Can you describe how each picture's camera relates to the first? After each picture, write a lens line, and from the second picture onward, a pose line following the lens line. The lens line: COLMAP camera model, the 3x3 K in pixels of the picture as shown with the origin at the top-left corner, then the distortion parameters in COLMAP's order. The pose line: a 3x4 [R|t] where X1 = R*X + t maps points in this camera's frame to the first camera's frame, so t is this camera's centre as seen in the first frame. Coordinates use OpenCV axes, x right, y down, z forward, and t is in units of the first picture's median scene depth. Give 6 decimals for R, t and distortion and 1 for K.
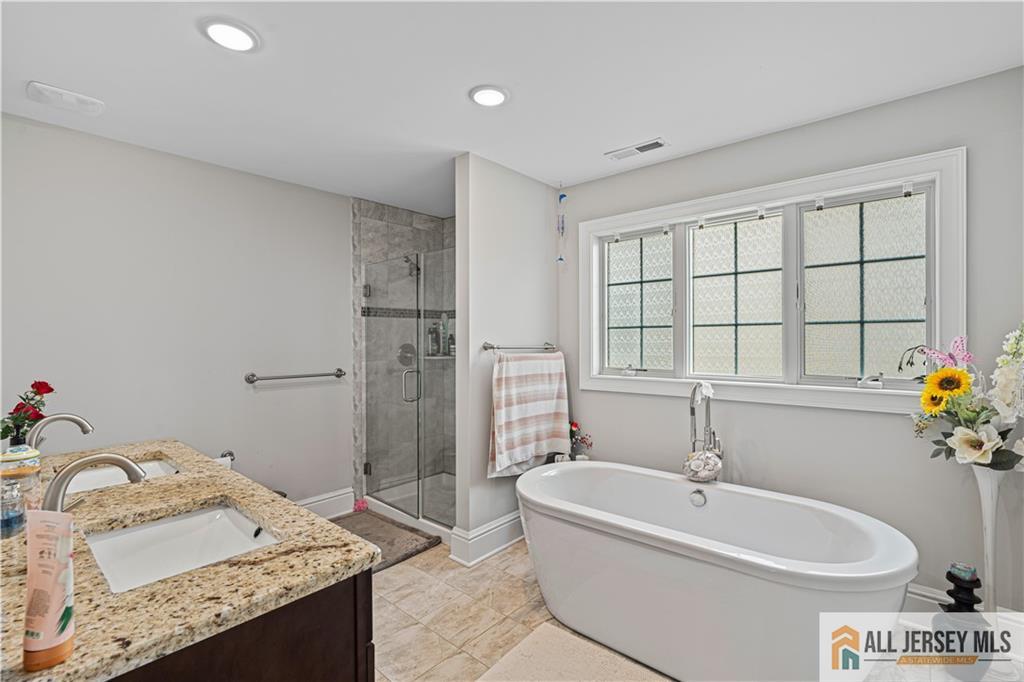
lens RADIAL K [[468.5, 0, 518.0], [0, 468.5, 336.6], [0, 0, 1]] dist [-0.004700, -0.000065]
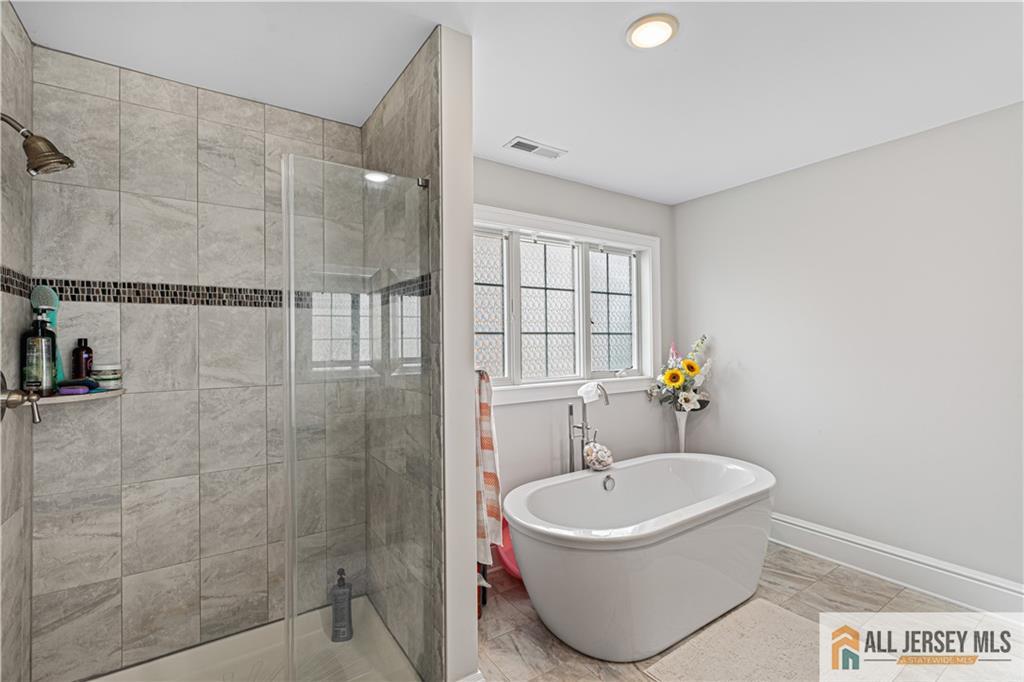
lens RADIAL K [[468.5, 0, 518.0], [0, 468.5, 336.6], [0, 0, 1]] dist [-0.004700, -0.000065]
pose [[0.265368, 0.009125, 0.964104, -0.668935], [0.002575, 0.999945, -0.010173, -0.003220], [-0.964144, 0.005182, 0.265330, 0.777634]]
